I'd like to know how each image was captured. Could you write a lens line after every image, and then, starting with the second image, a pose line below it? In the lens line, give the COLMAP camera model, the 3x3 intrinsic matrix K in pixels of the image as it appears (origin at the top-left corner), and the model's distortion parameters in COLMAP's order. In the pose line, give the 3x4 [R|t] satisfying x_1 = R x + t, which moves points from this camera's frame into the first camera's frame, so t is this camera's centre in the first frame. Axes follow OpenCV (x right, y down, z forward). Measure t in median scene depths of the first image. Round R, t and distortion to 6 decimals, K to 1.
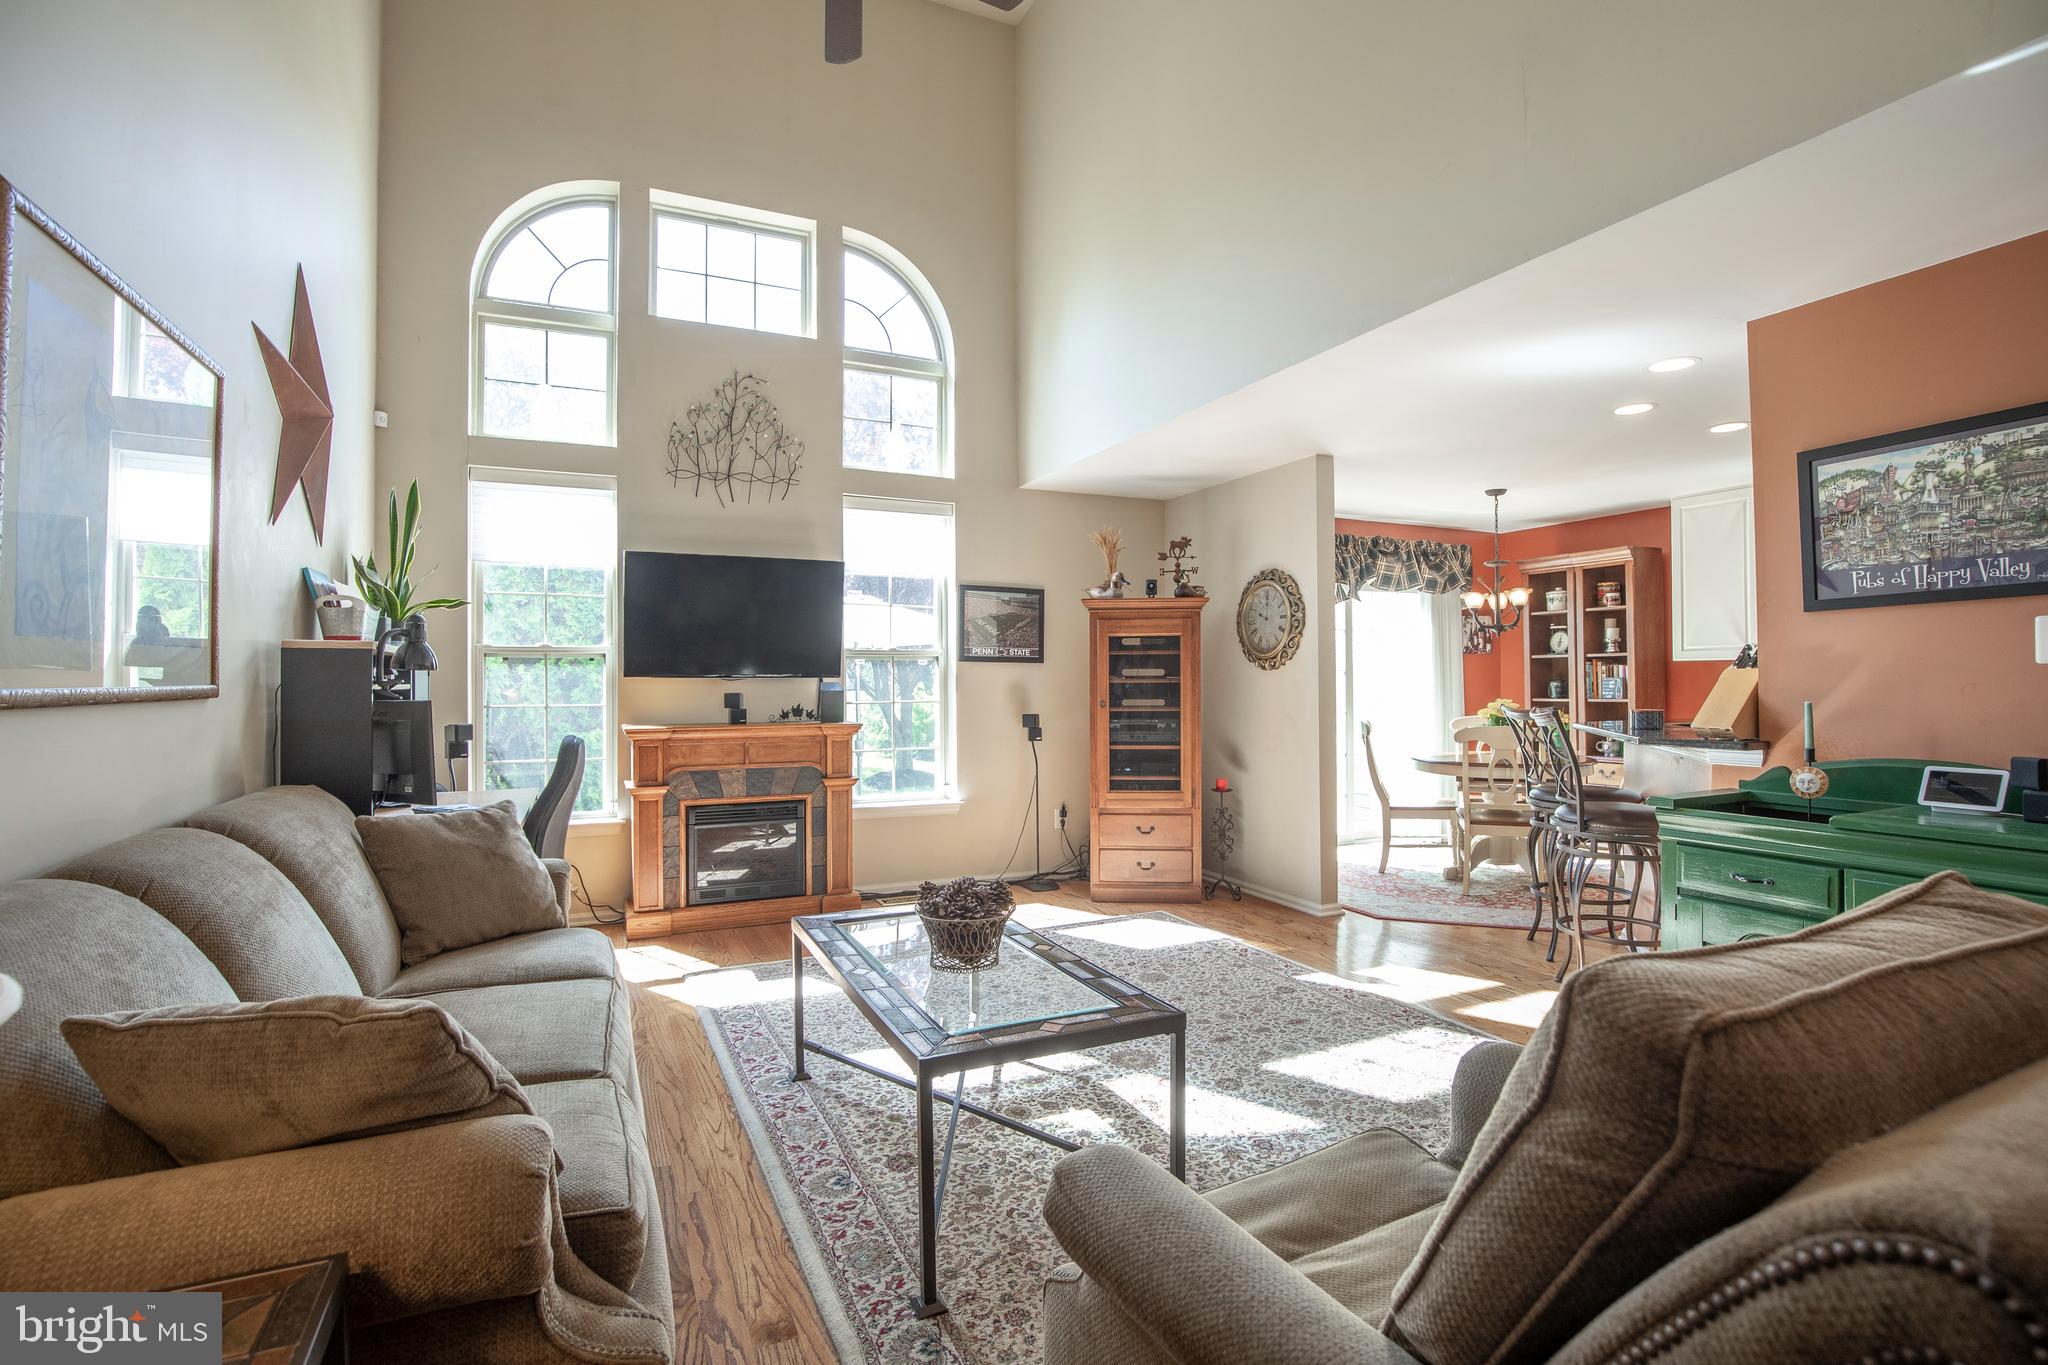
lens RADIAL K [[951.8, 0, 1021.4], [0, 951.8, 671.4], [0, 0, 1]] dist [-0.032669, 0.007271]
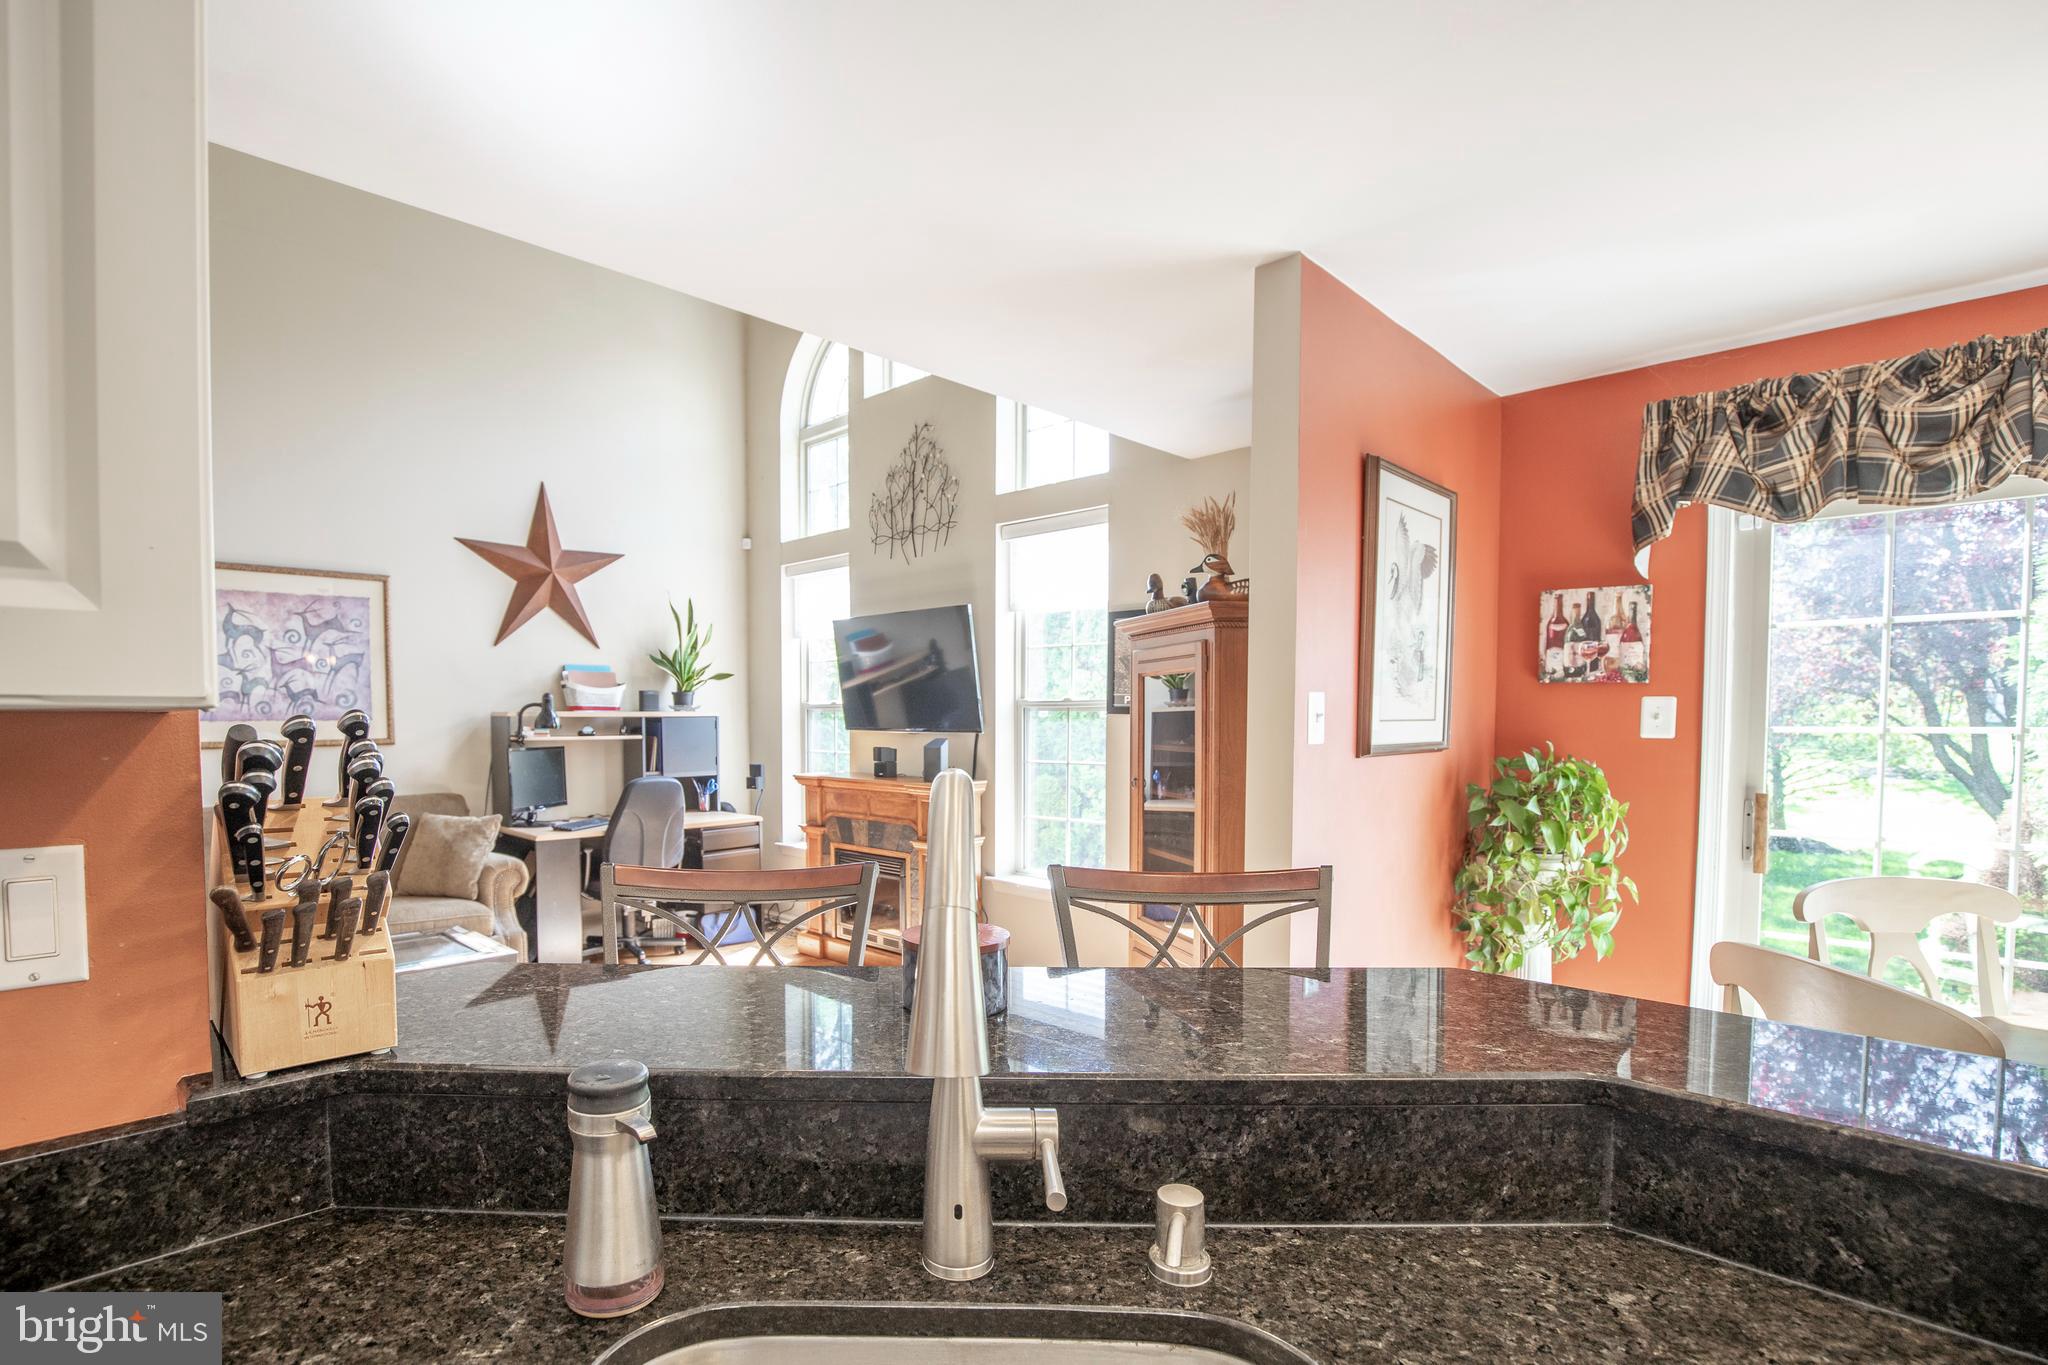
lens RADIAL K [[977.8, 0, 939.2], [0, 977.8, 750.0], [0, 0, 1]] dist [-0.024537, 0.000909]
pose [[0.331503, 0.036947, -0.942730, 0.705002], [0.009900, 0.999042, 0.042635, -0.017736], [0.943402, -0.023467, 0.330820, 0.685308]]
